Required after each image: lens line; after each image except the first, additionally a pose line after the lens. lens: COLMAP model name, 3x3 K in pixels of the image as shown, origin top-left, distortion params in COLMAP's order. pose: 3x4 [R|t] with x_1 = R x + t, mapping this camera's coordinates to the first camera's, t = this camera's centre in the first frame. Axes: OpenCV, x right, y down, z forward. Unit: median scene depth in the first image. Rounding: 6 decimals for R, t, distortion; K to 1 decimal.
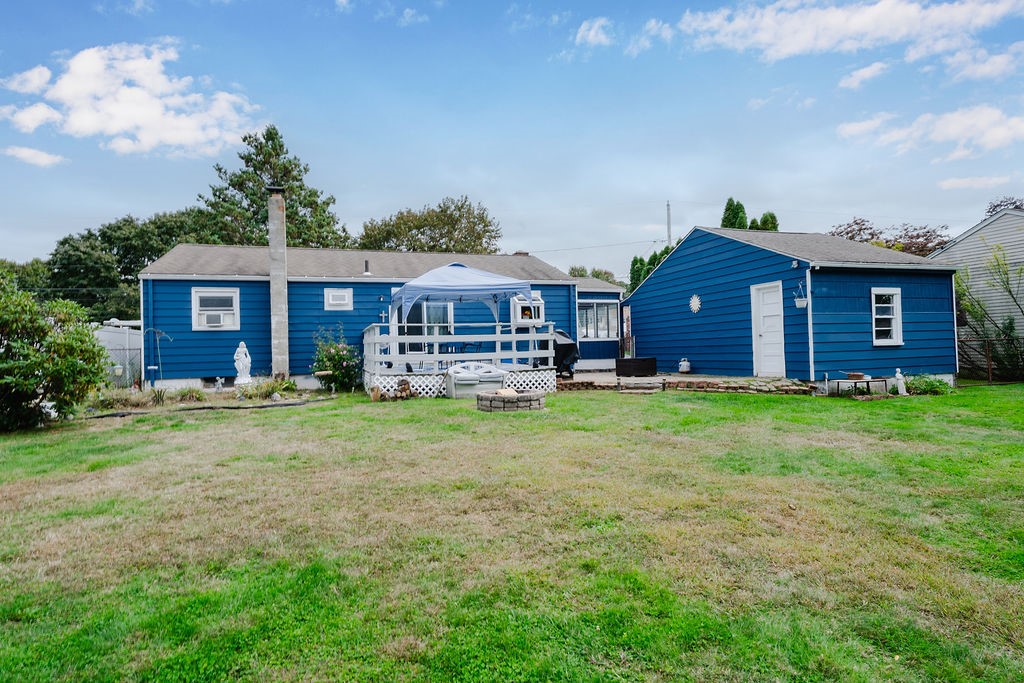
lens RADIAL K [[525.5, 0, 511.7], [0, 525.5, 344.3], [0, 0, 1]] dist [-0.007924, -0.001099]
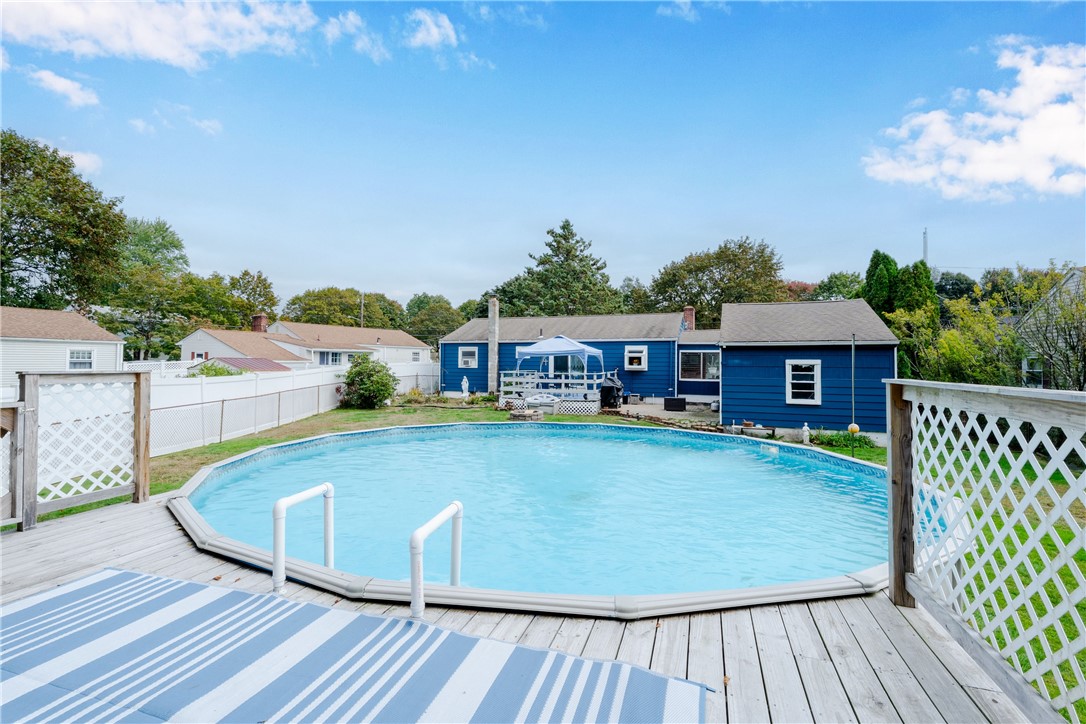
lens RADIAL K [[487.7, 0, 544.1], [0, 487.7, 358.6], [0, 0, 1]] dist [0.002206, 0.000046]
pose [[0.789859, 0.027582, -0.612668, 0.892826], [-0.024415, 0.999610, 0.013527, -0.104697], [0.612803, 0.004274, 0.790224, -0.325899]]
